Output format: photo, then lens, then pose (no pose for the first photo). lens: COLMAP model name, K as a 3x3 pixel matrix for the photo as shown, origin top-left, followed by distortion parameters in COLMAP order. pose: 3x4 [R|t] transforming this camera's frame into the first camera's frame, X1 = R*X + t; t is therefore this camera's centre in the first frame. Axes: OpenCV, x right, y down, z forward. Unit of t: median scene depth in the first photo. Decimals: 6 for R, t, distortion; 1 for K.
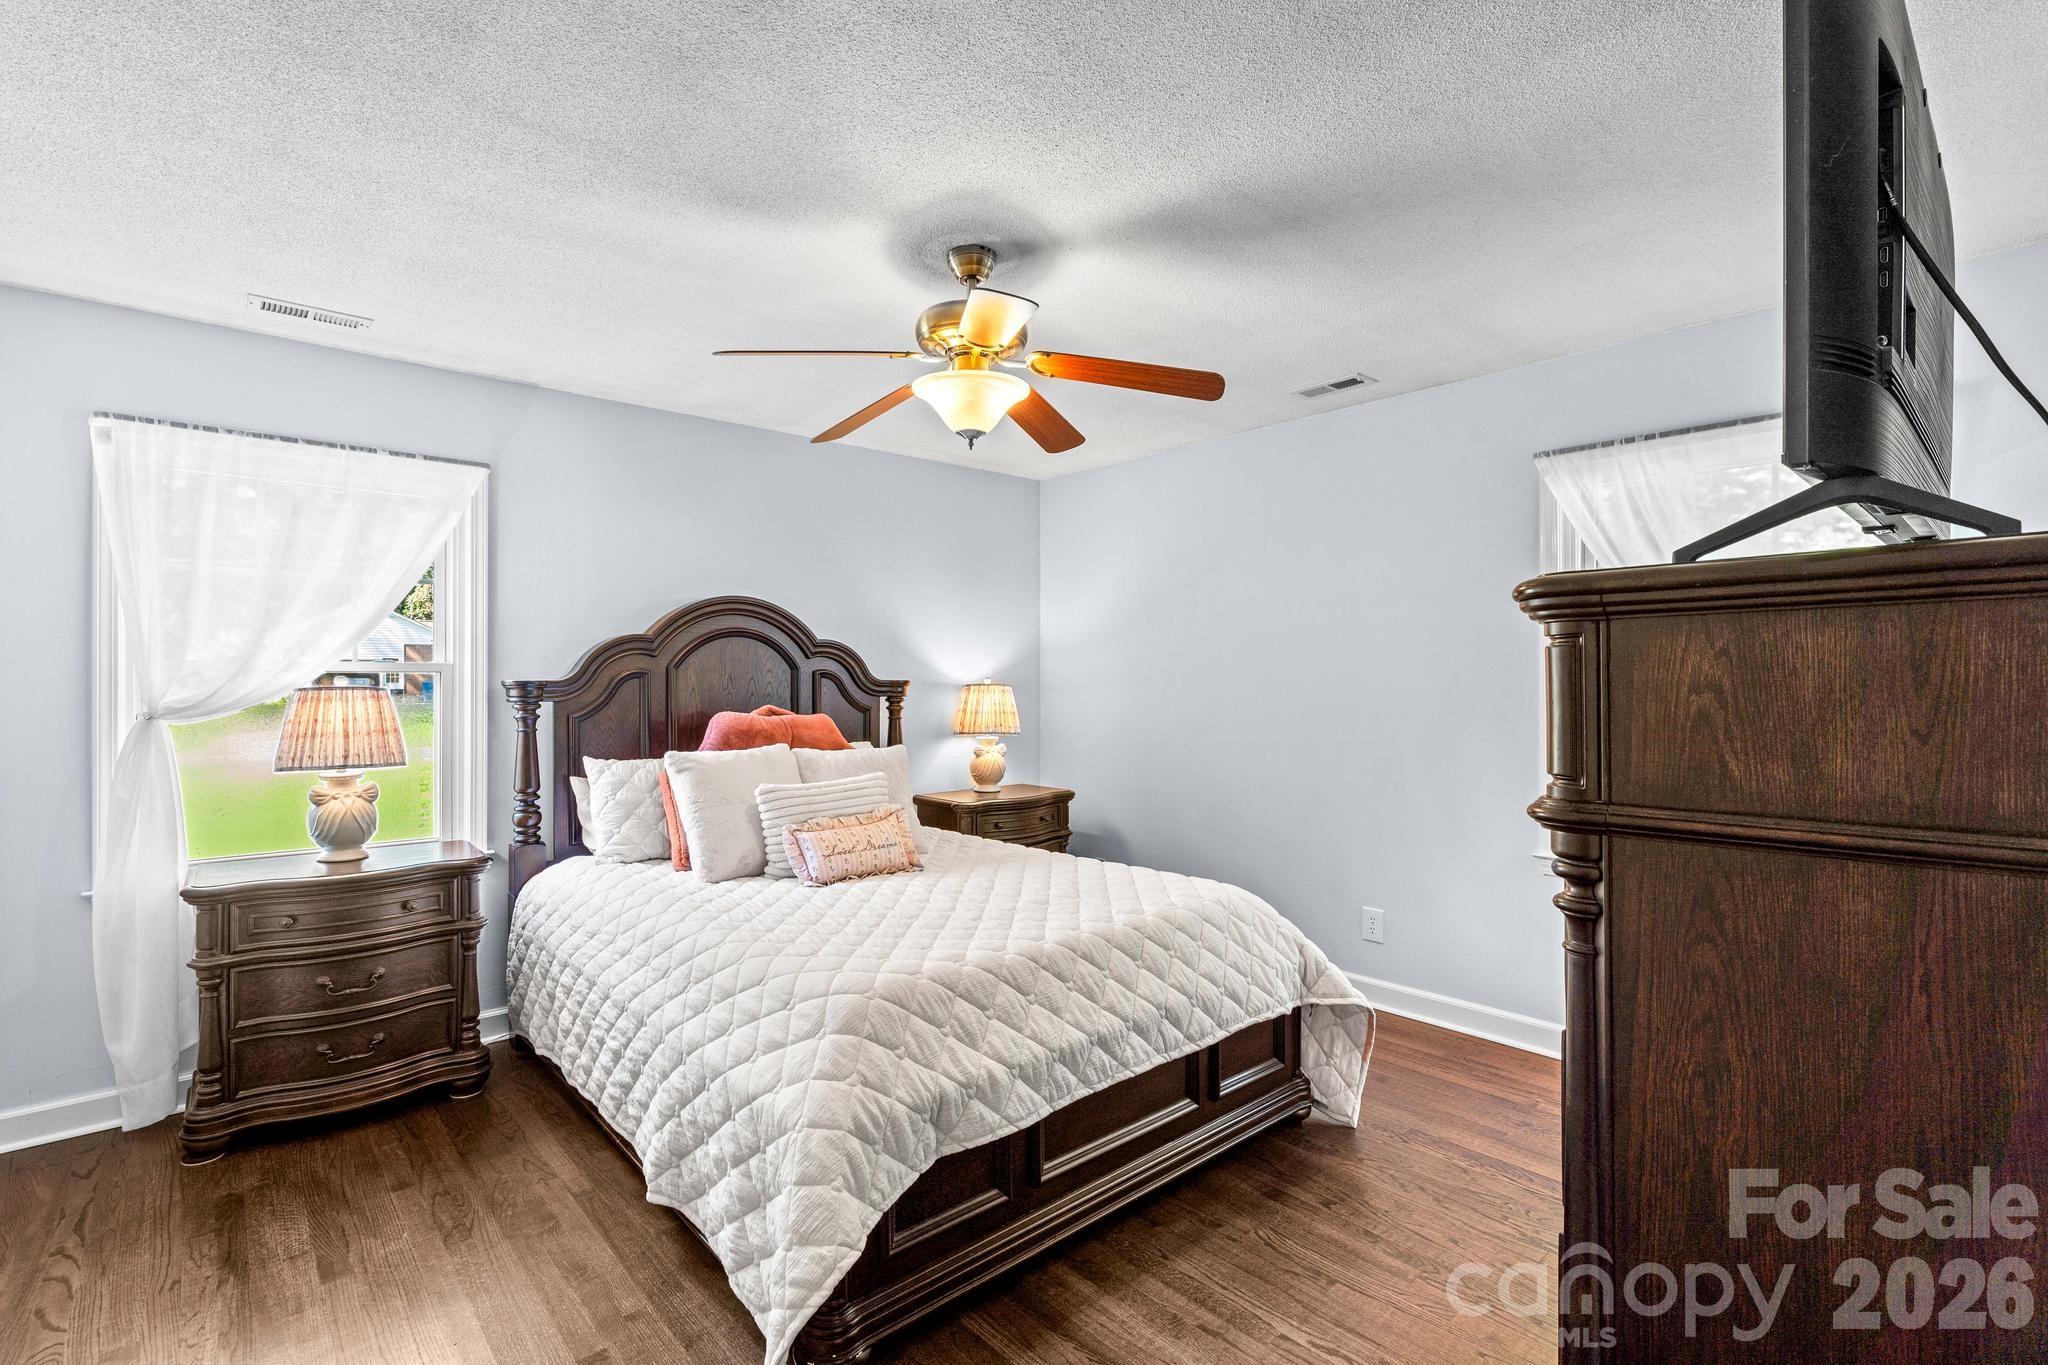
lens RADIAL K [[935.8, 0, 1011.2], [0, 935.8, 682.9], [0, 0, 1]] dist [-0.001985, 0.000152]
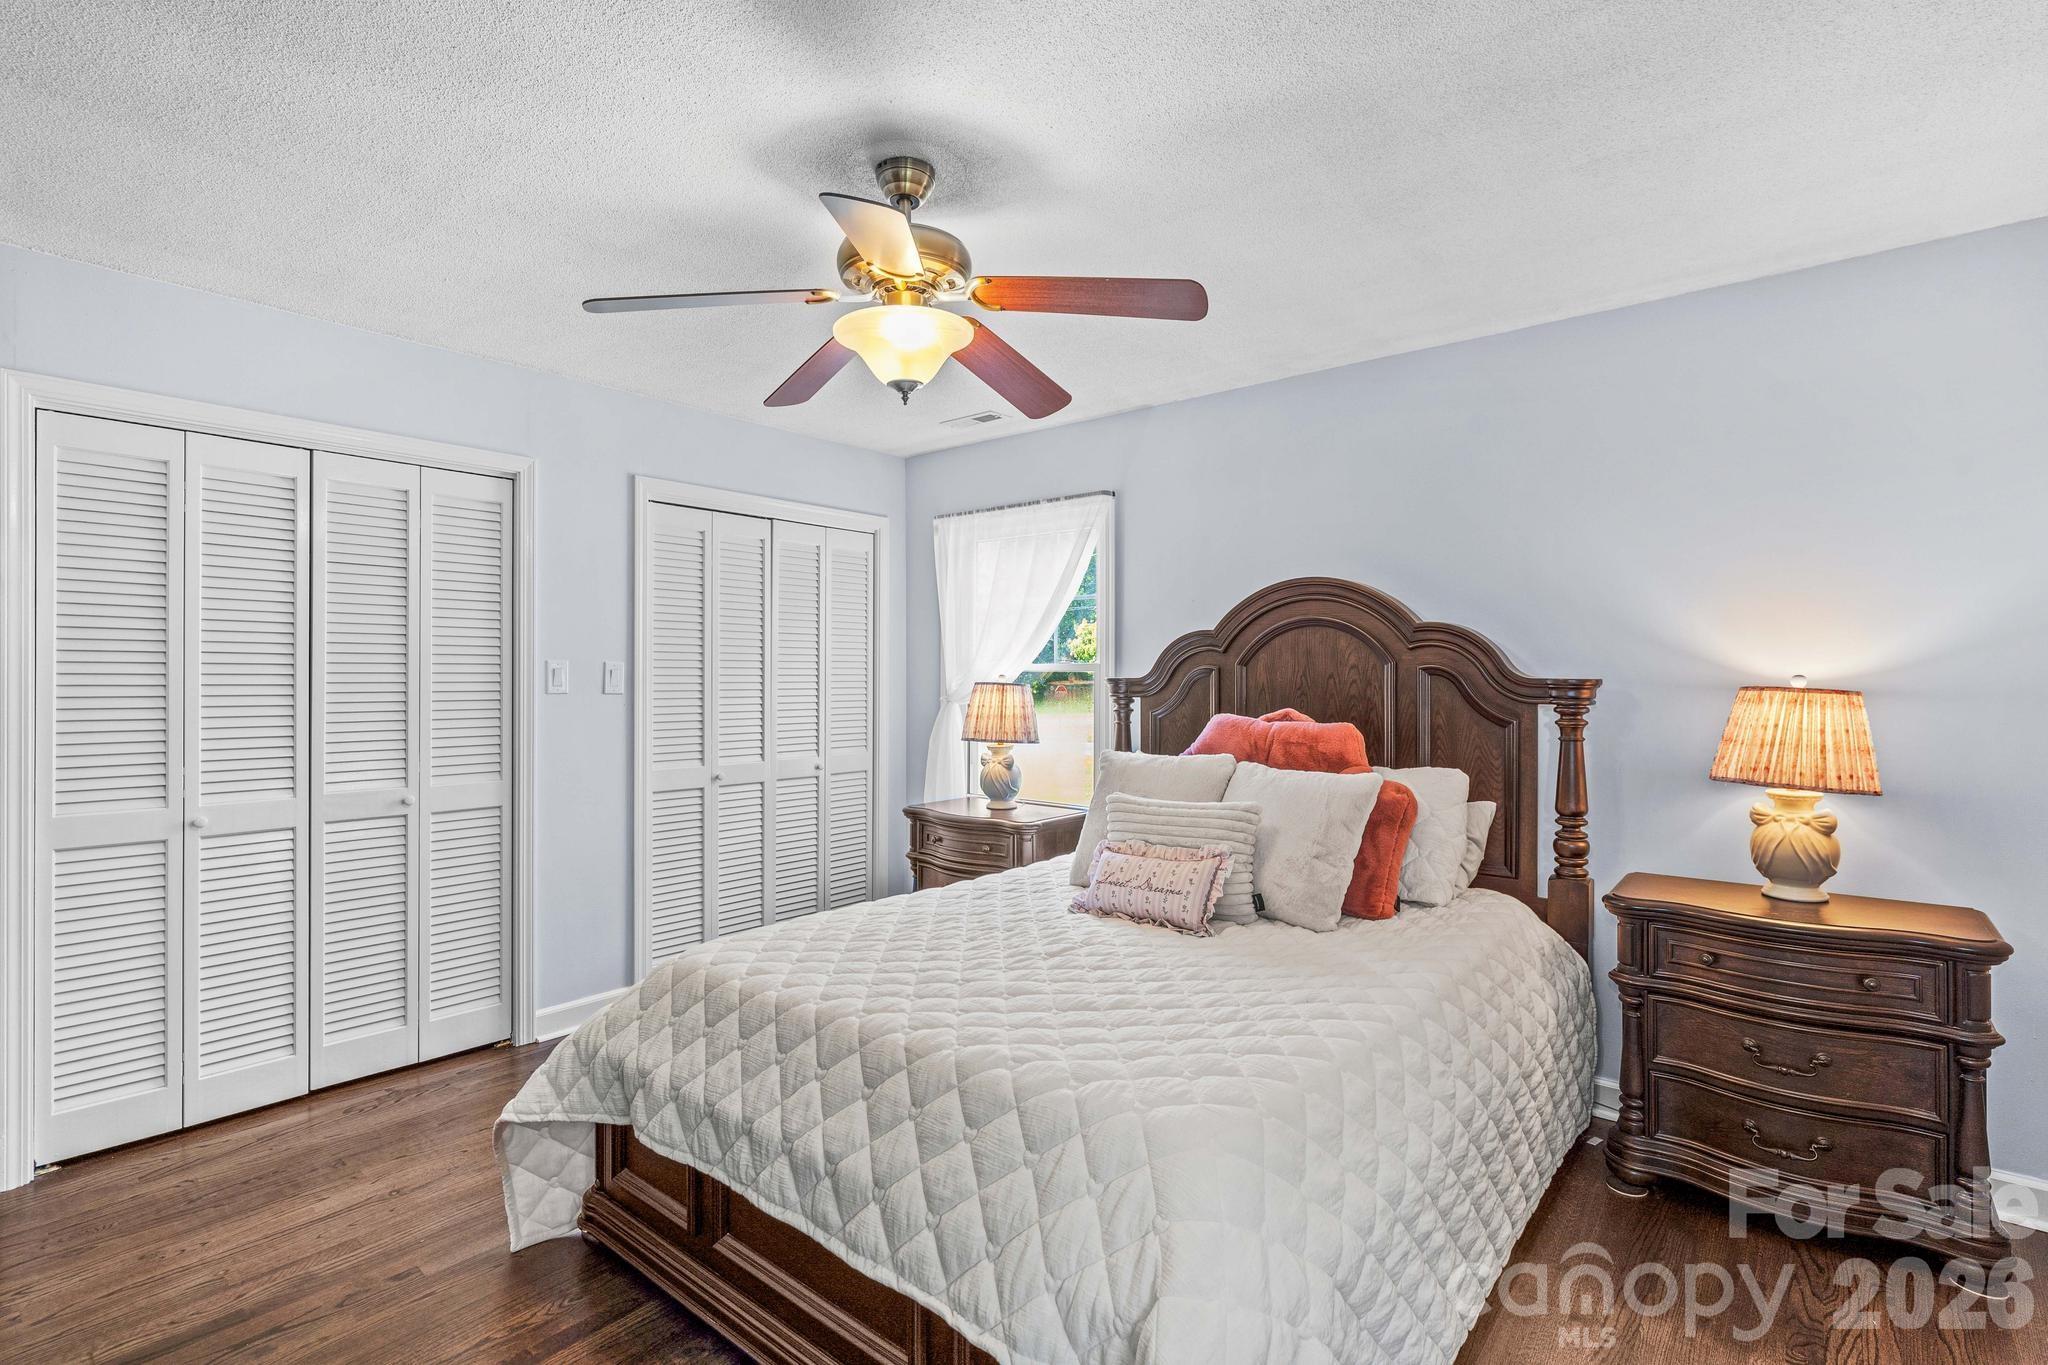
lens RADIAL K [[975.4, 0, 1024.0], [0, 975.4, 682.5], [0, 0, 1]] dist [-0.001620, -0.000247]
pose [[0.152688, 0.008756, -0.988236, 0.604404], [-0.001454, 0.999962, 0.008635, -0.007010], [0.988273, 0.000119, 0.152695, 0.702819]]
